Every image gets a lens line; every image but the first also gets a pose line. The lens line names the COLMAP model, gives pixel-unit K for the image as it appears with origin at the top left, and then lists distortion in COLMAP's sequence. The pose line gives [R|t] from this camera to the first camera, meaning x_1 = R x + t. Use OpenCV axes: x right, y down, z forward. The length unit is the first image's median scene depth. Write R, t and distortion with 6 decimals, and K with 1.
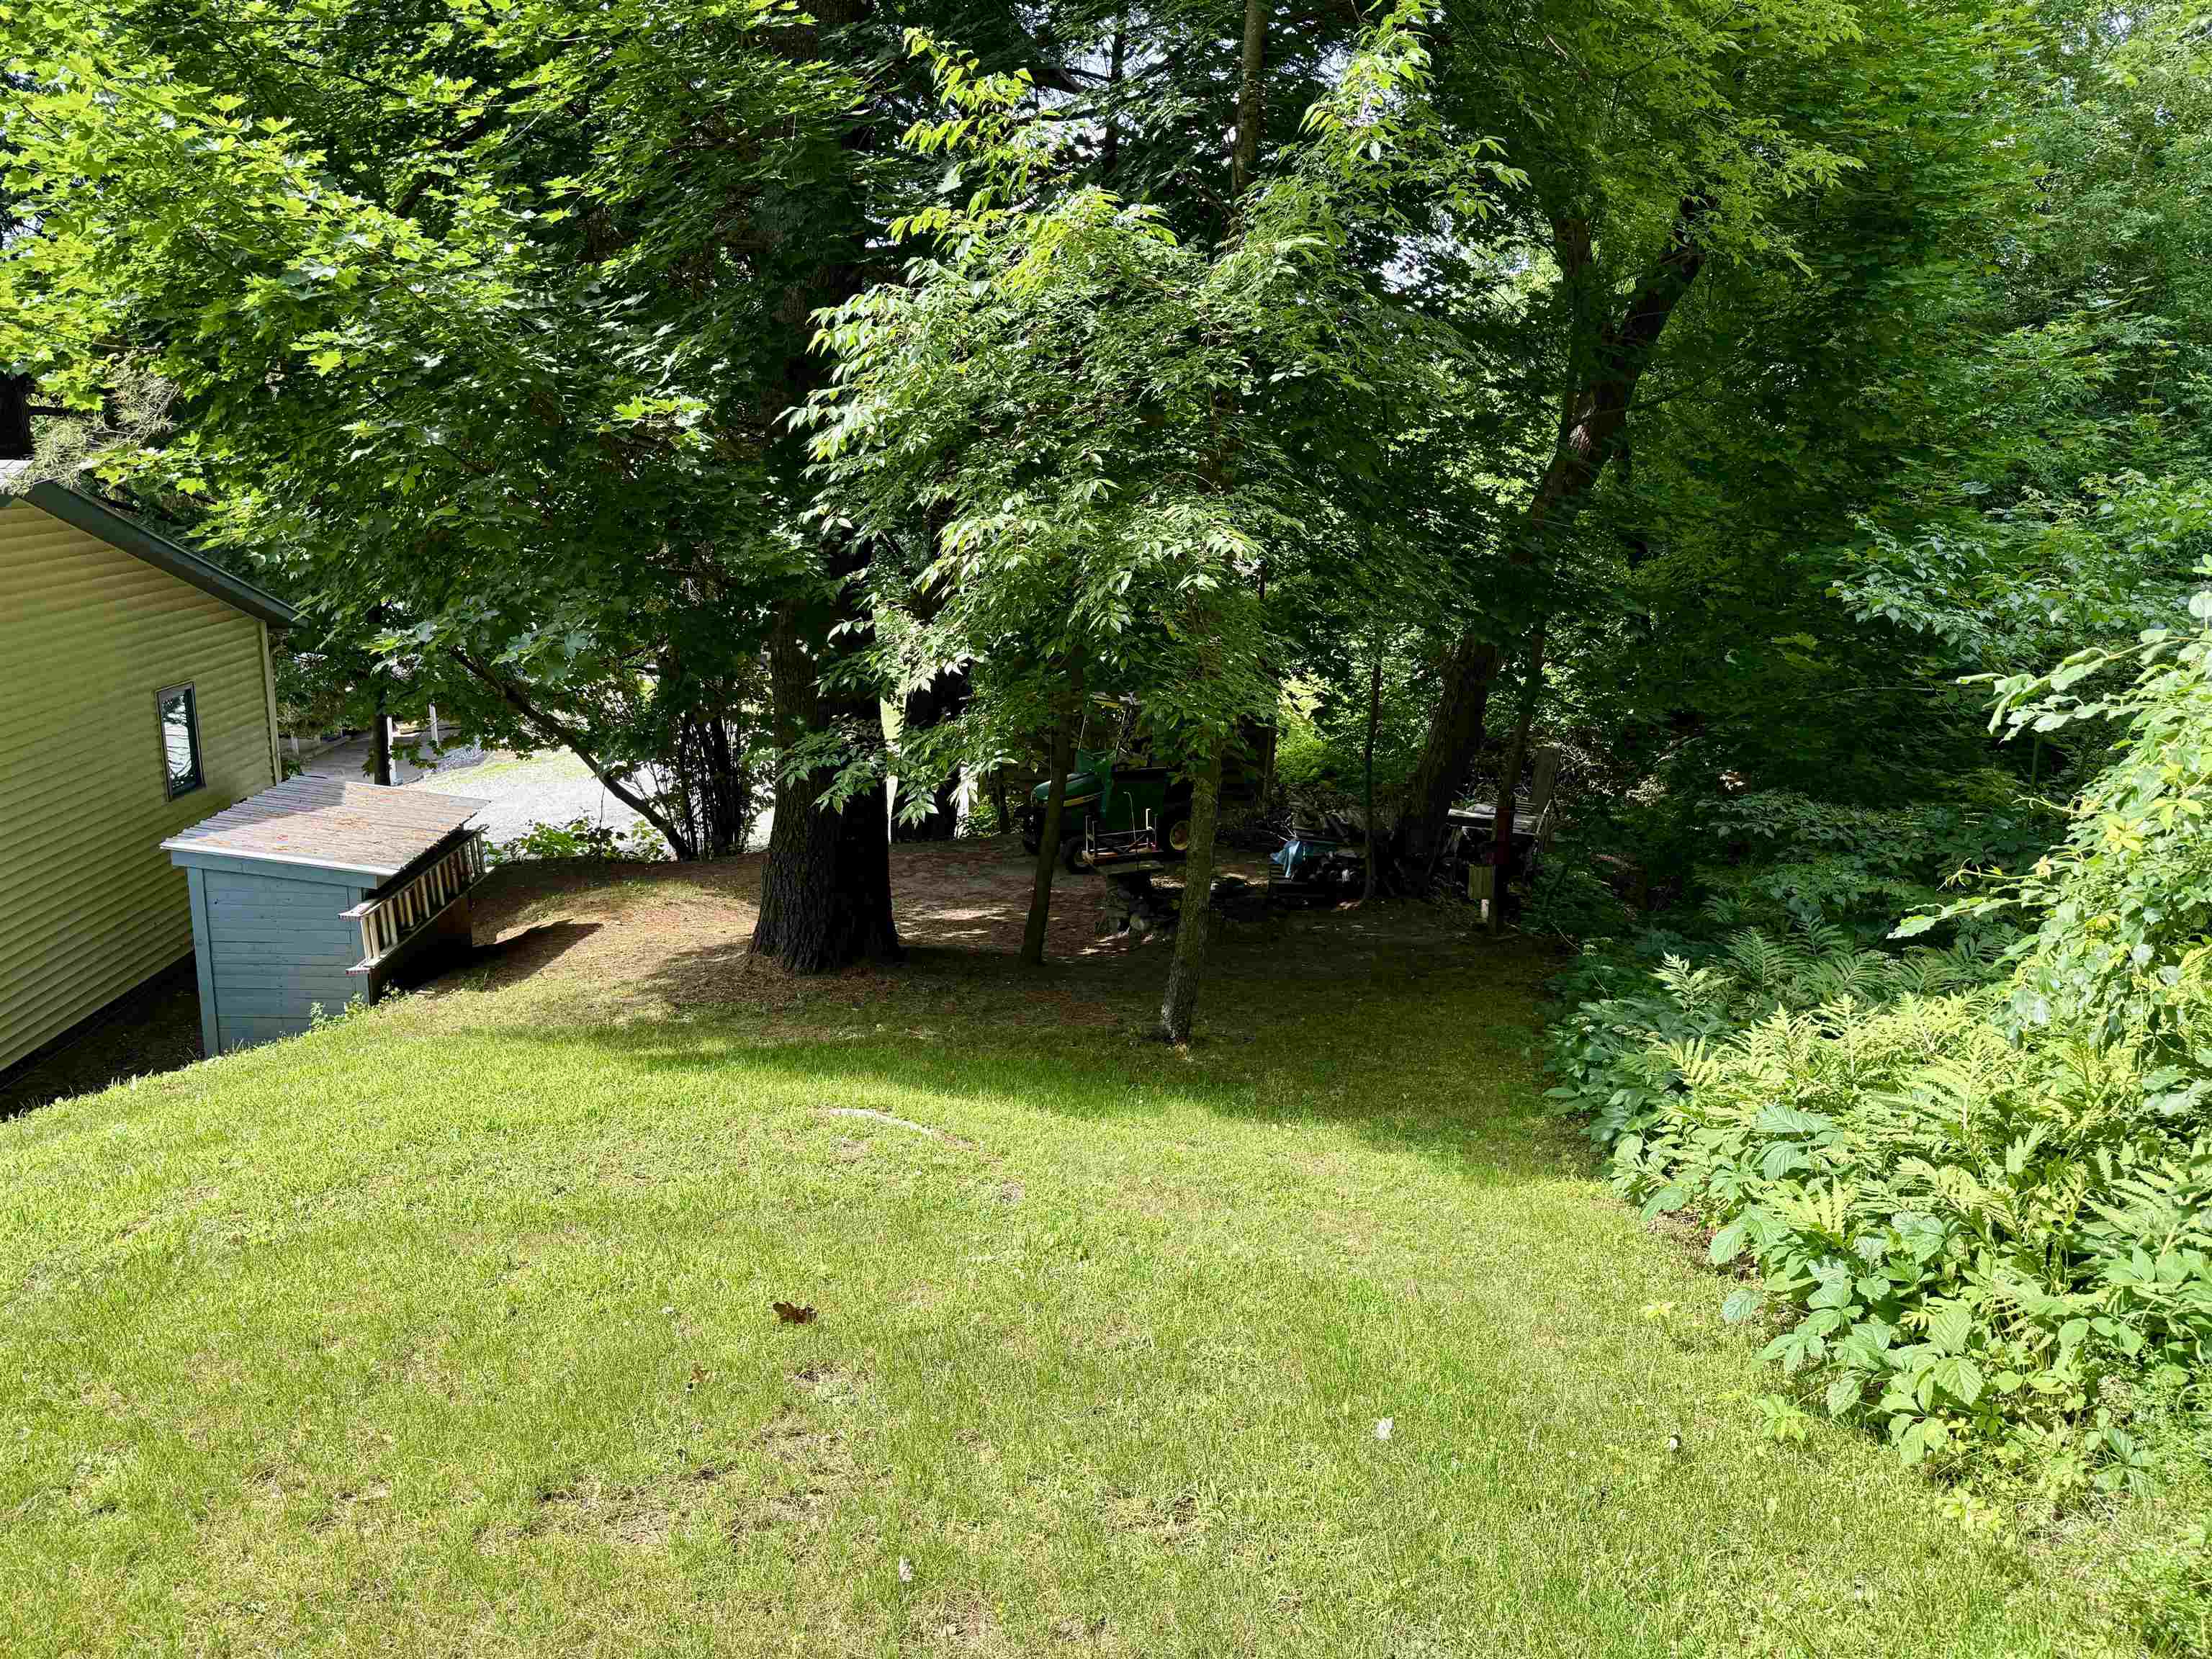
lens RADIAL K [[1556.0, 0, 1086.8], [0, 1556.0, 825.9], [0, 0, 1]] dist [0.076681, -0.098633]
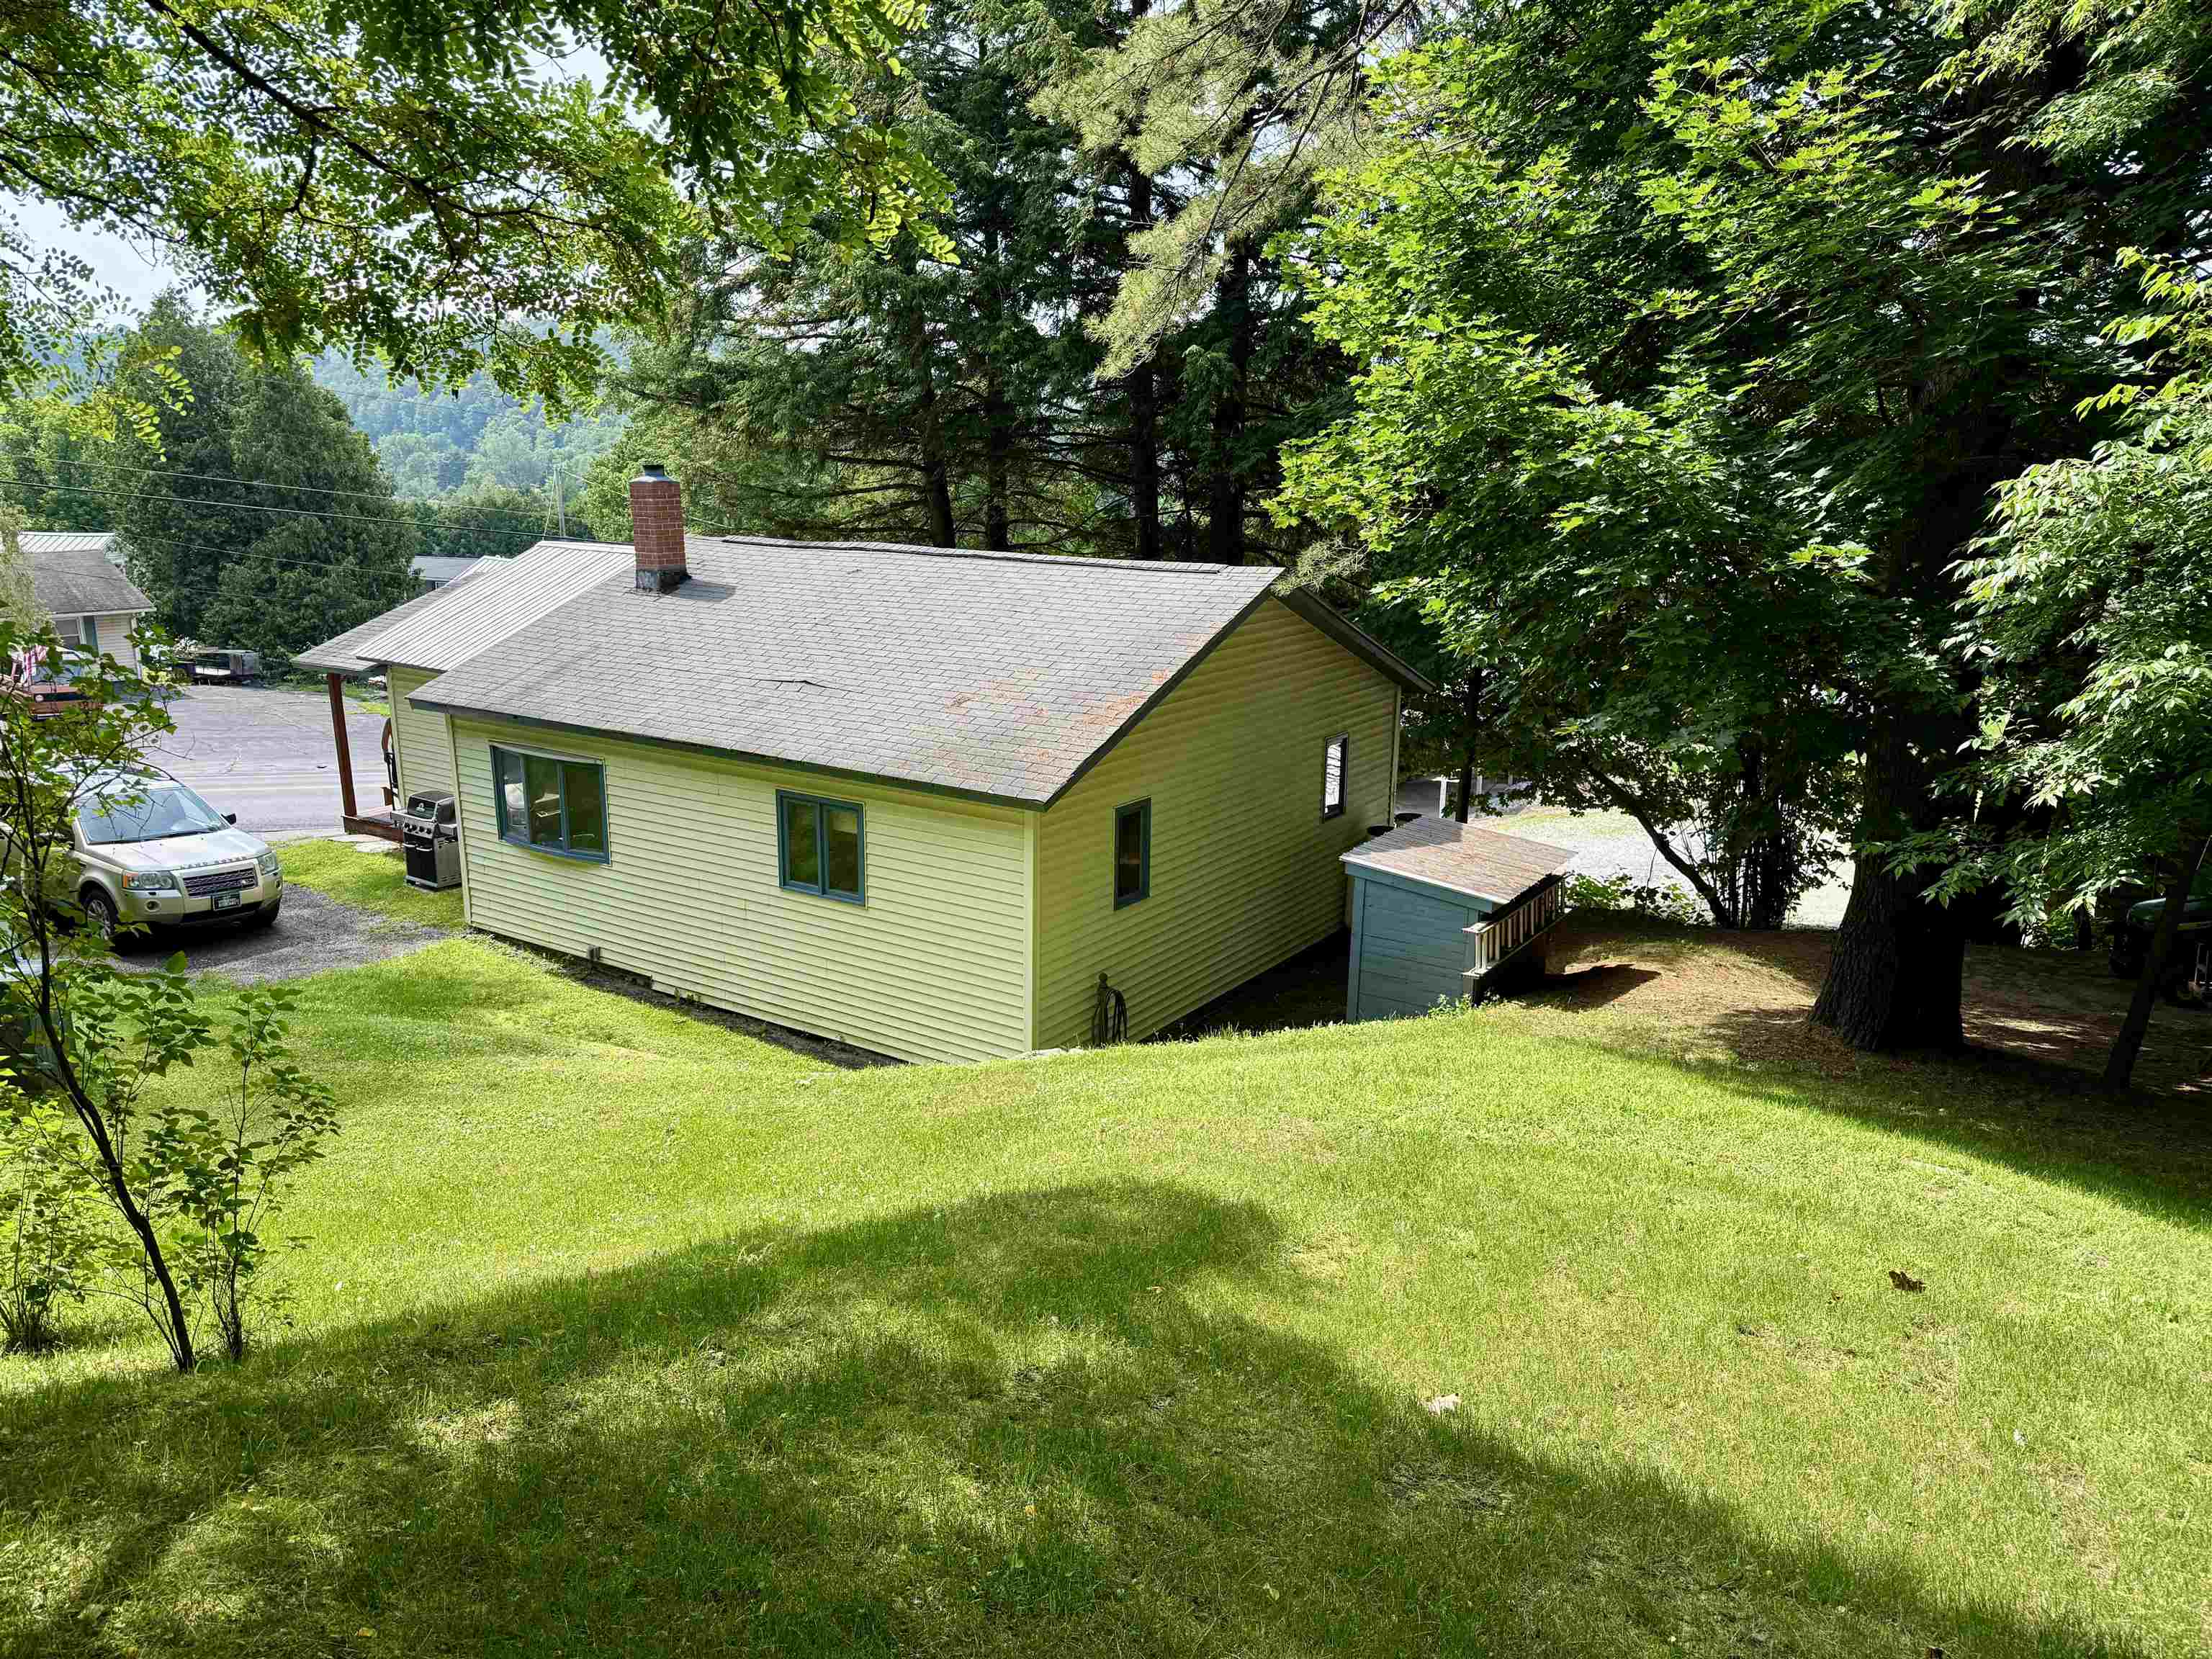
lens RADIAL K [[1556.0, 0, 1086.8], [0, 1556.0, 825.9], [0, 0, 1]] dist [0.076681, -0.098633]
pose [[0.812434, 0.110130, -0.572558, -0.015424], [-0.130043, 0.991489, 0.006184, 0.007018], [0.568366, 0.069433, 0.819841, -0.256573]]
